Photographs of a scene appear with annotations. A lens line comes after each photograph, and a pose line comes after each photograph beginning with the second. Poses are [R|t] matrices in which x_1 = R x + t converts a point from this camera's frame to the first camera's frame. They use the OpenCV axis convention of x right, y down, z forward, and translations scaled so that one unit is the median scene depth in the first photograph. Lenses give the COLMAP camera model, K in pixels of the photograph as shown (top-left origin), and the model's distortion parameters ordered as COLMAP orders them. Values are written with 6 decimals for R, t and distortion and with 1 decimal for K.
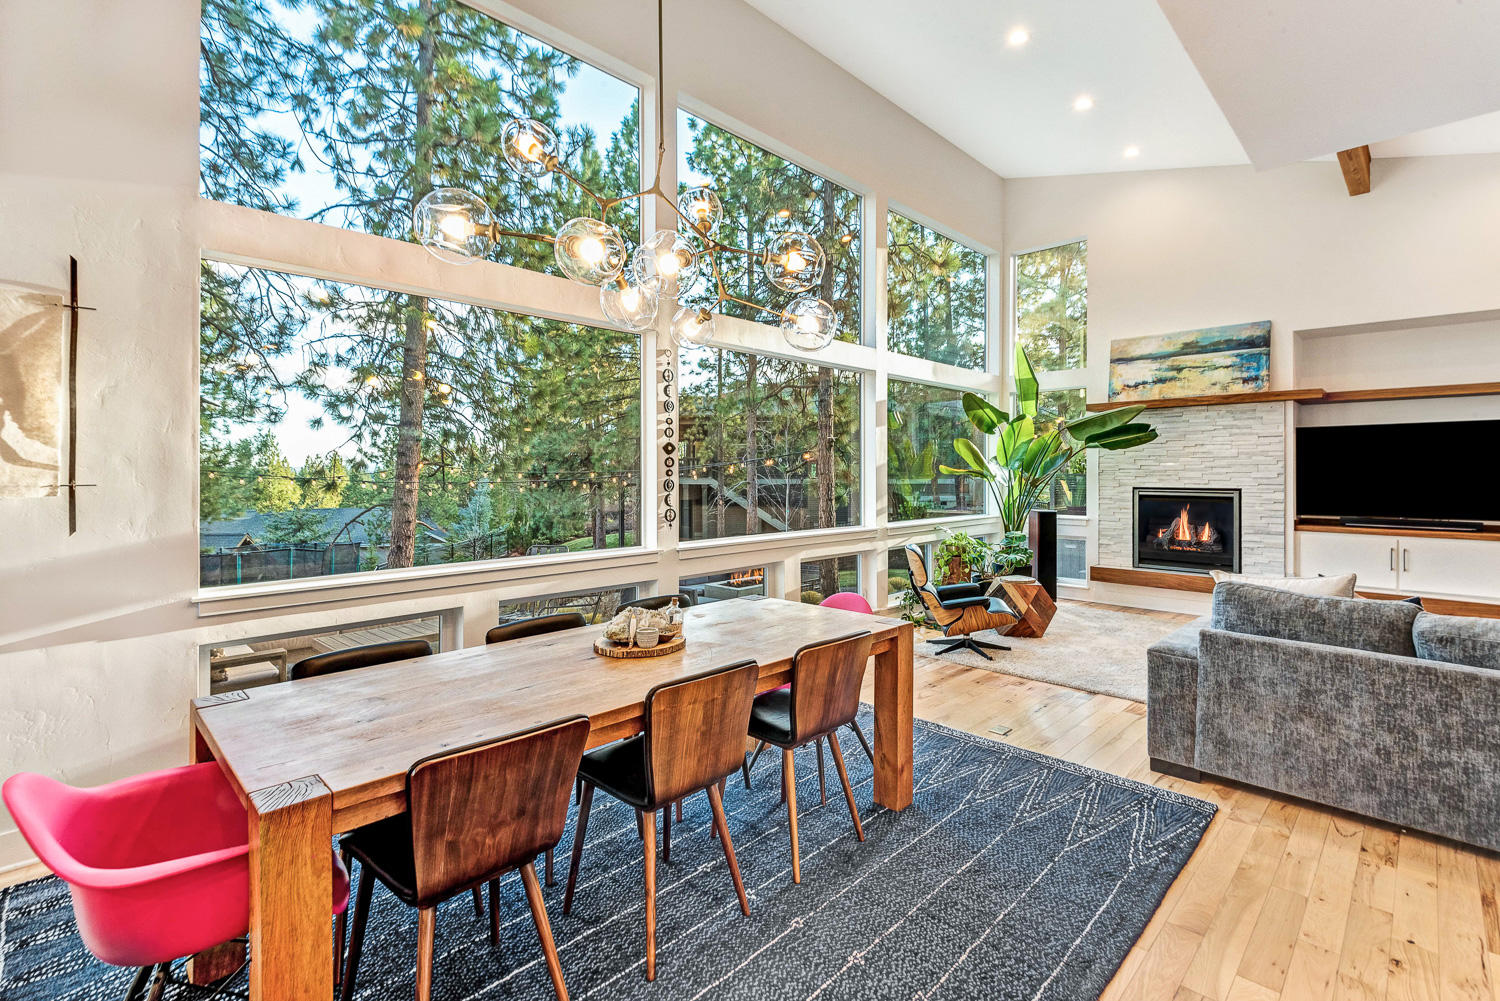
lens RADIAL K [[690.9, 0, 750.4], [0, 690.9, 471.5], [0, 0, 1]] dist [0.021581, -0.011617]
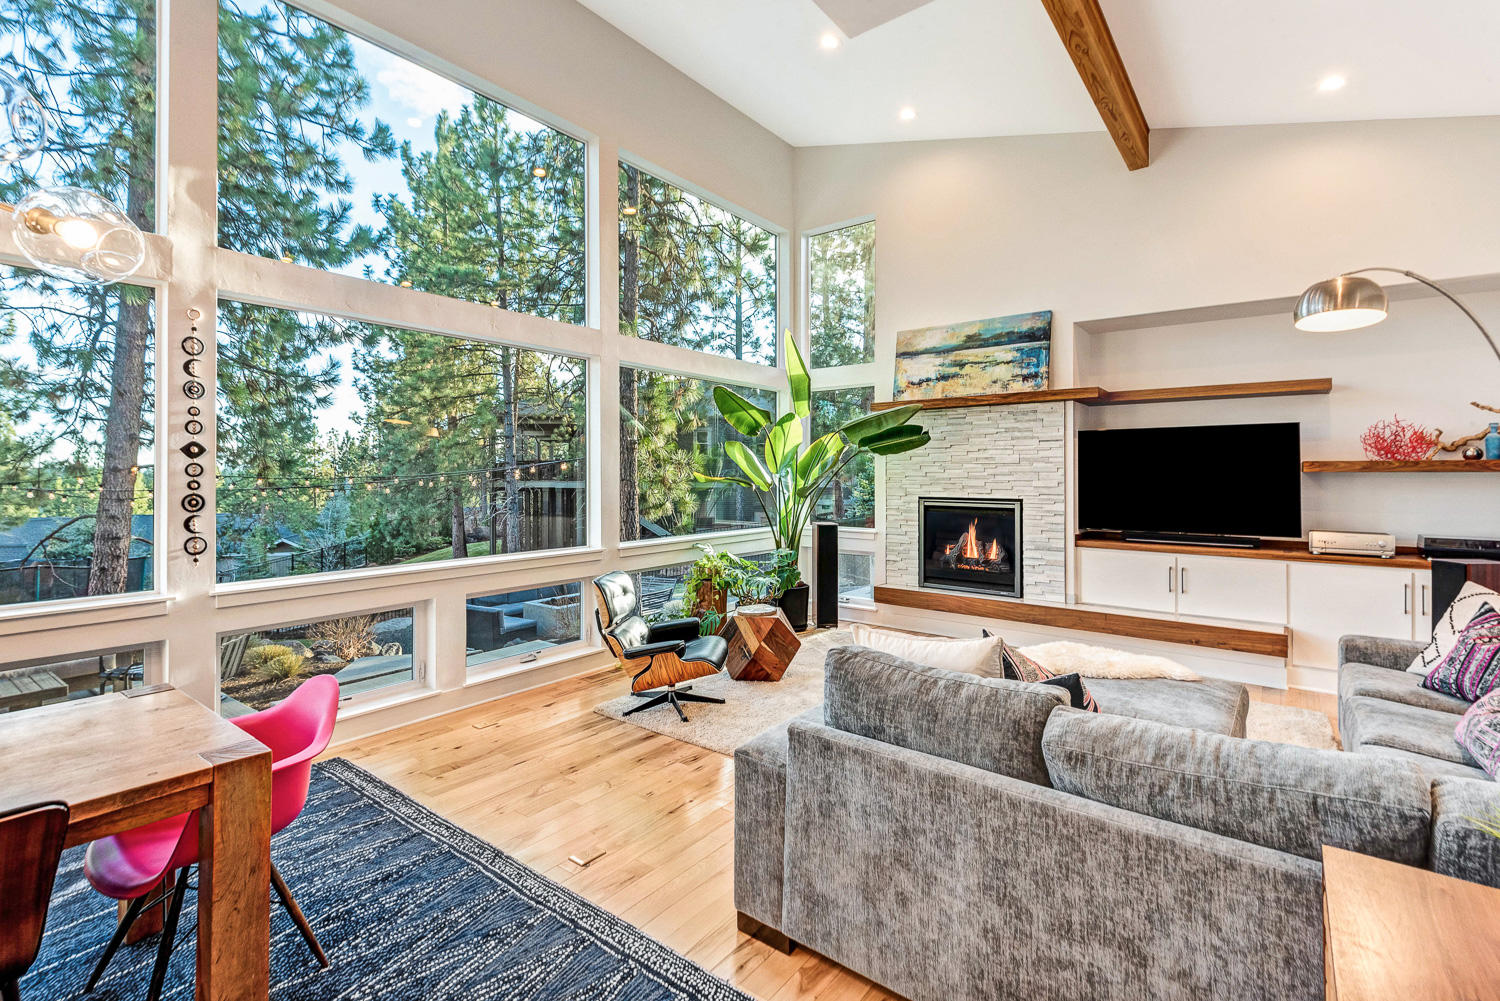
lens RADIAL K [[690.9, 0, 747.6], [0, 690.9, 468.7], [0, 0, 1]] dist [0.021581, -0.011617]
pose [[0.993007, 0.003050, 0.118018, 0.252693], [-0.002208, 0.999971, -0.007271, -0.007265], [-0.118037, 0.006959, 0.992985, 0.162493]]
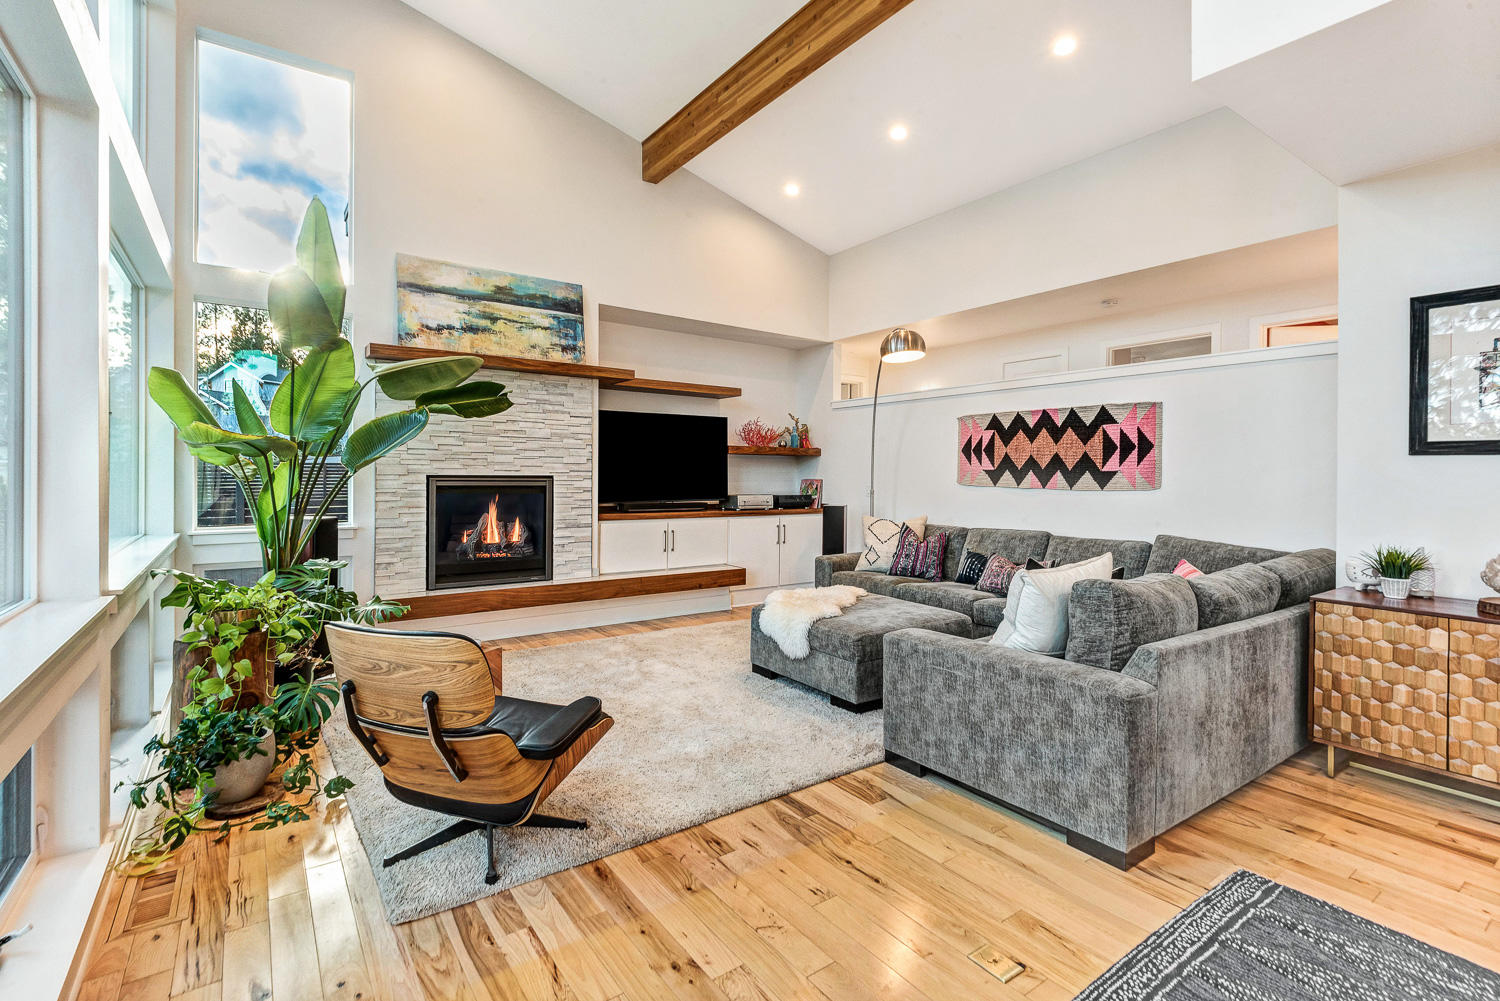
lens RADIAL K [[690.9, 0, 744.8], [0, 690.9, 478.7], [0, 0, 1]] dist [0.021581, -0.011617]
pose [[0.172772, -0.005834, 0.984945, -0.082842], [-0.008448, 0.999937, 0.007405, 0.019741], [-0.984926, -0.009600, 0.172712, 0.629111]]
